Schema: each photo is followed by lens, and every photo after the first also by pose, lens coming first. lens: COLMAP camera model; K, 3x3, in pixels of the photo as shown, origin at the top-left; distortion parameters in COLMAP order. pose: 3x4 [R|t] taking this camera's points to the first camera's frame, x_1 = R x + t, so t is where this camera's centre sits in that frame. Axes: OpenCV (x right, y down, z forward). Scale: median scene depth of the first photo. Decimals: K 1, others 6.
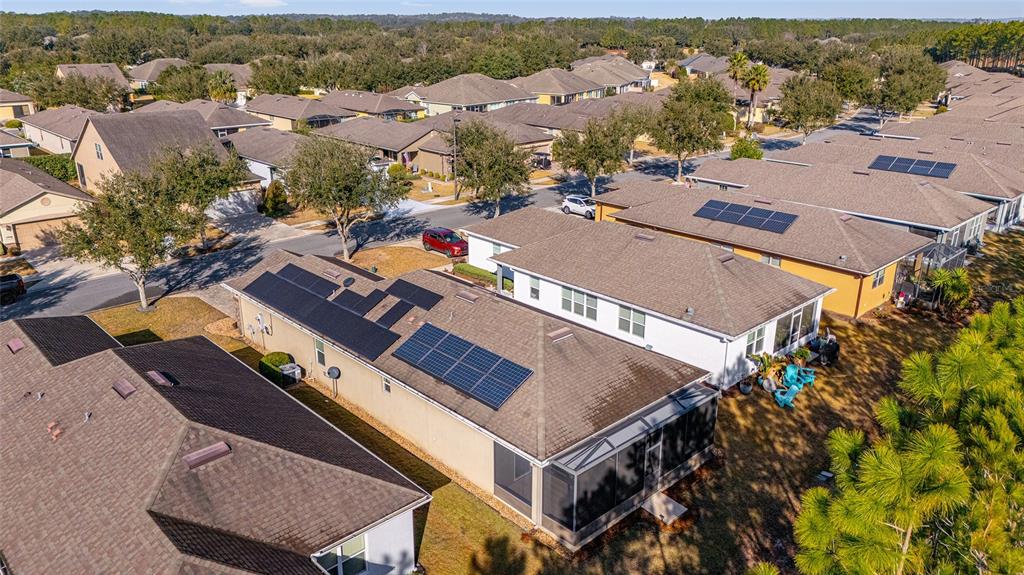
lens RADIAL K [[753.7, 0, 515.5], [0, 753.7, 290.1], [0, 0, 1]] dist [0.064464, -0.052328]
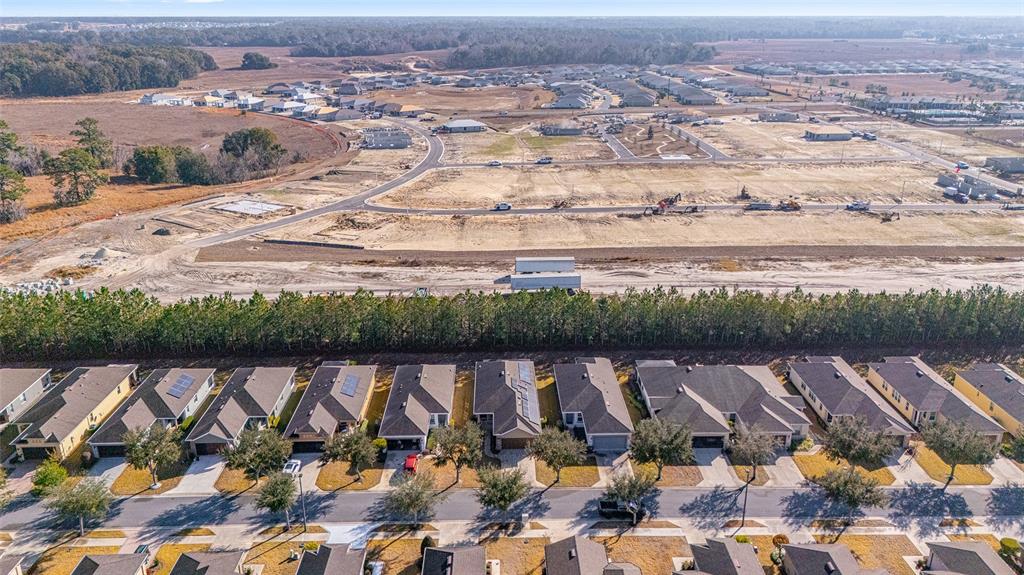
lens RADIAL K [[753.7, 0, 504.5], [0, 753.7, 286.0], [0, 0, 1]] dist [0.064464, -0.052328]
pose [[-0.739550, -0.225433, 0.634229, -1.572901], [0.230798, 0.800197, 0.553550, -1.628260], [-0.632296, 0.555756, -0.539756, 1.882526]]
